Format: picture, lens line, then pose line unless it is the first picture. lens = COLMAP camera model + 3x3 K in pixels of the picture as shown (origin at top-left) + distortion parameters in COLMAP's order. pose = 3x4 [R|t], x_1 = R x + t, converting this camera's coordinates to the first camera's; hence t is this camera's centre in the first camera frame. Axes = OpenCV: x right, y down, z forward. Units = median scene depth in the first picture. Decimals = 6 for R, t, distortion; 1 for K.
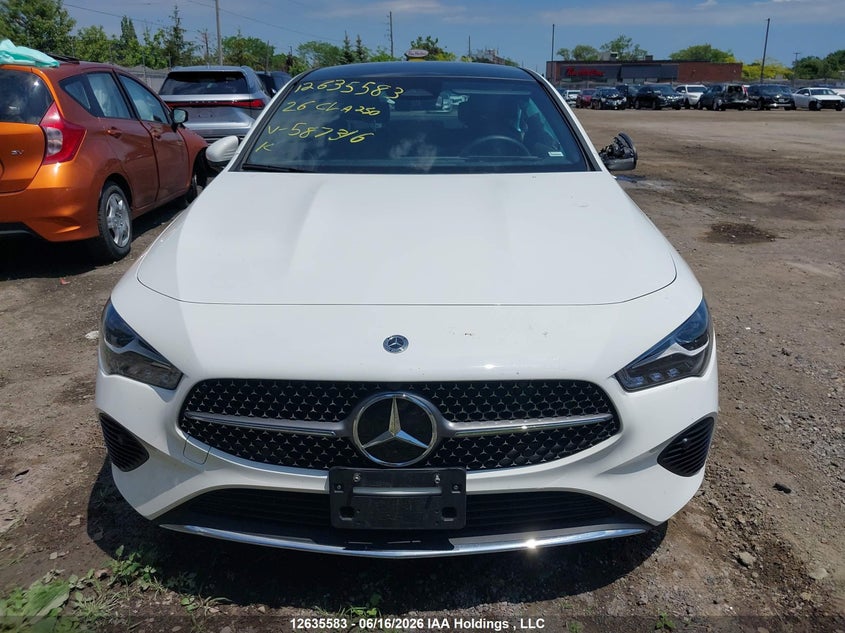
lens RADIAL K [[680.5, 0, 422.5], [0, 680.5, 316.5], [0, 0, 1]] dist [0.003844, 0.008348]
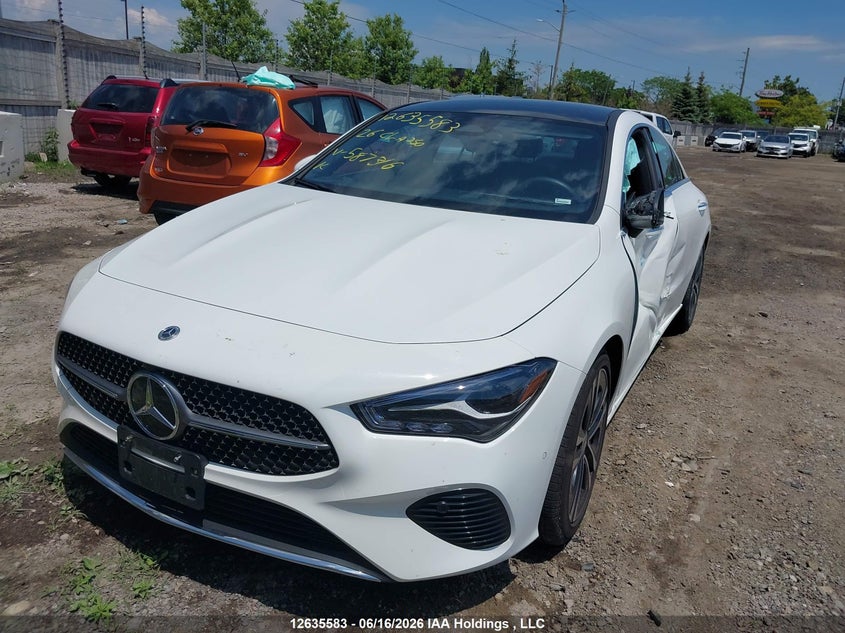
lens RADIAL K [[680.5, 0, 422.5], [0, 680.5, 316.5], [0, 0, 1]] dist [0.003844, 0.008348]
pose [[0.883395, 0.190636, -0.428102, 0.269966], [-0.208228, 0.978063, 0.005855, -0.027480], [0.419827, 0.083971, 0.903711, 0.041840]]
